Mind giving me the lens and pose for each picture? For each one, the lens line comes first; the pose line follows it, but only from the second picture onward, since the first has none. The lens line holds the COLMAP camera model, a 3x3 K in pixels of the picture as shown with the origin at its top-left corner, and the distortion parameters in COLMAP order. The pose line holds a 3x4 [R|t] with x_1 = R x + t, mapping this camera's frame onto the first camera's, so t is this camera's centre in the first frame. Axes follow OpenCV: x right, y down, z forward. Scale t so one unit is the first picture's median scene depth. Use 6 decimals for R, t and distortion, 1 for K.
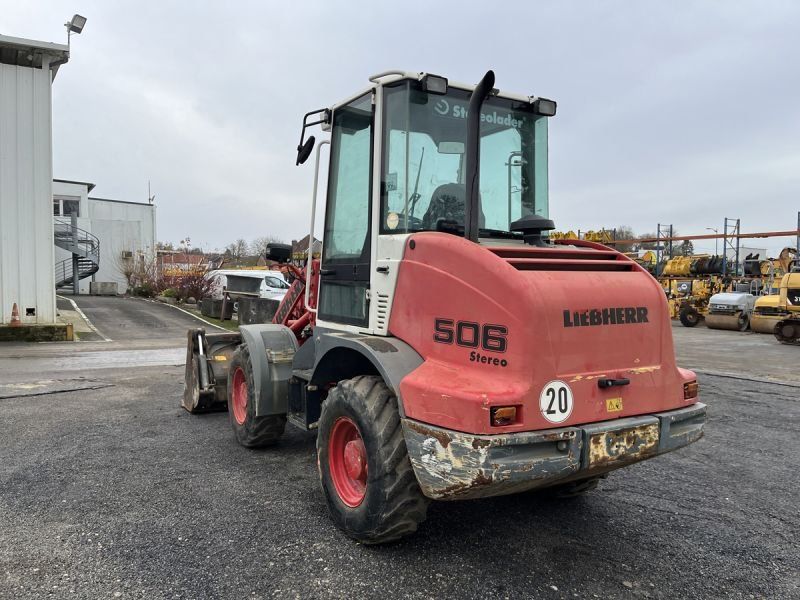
lens RADIAL K [[606.0, 0, 393.4], [0, 606.0, 305.8], [0, 0, 1]] dist [0.071196, -0.090971]
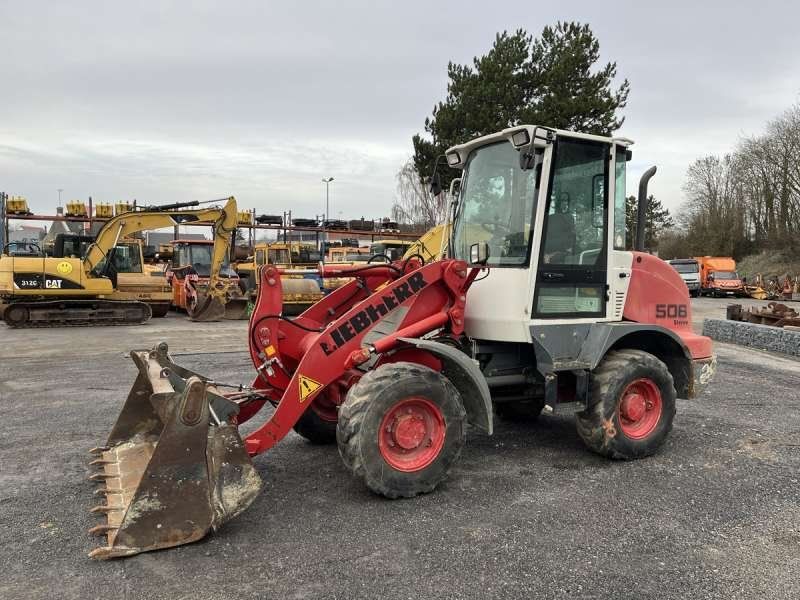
lens RADIAL K [[606.0, 0, 405.0], [0, 606.0, 306.5], [0, 0, 1]] dist [0.071196, -0.090971]
pose [[0.054231, -0.067650, 0.996234, -1.528781], [0.029377, 0.997379, 0.066128, -0.098573], [-0.998096, 0.025680, 0.056076, 1.463006]]
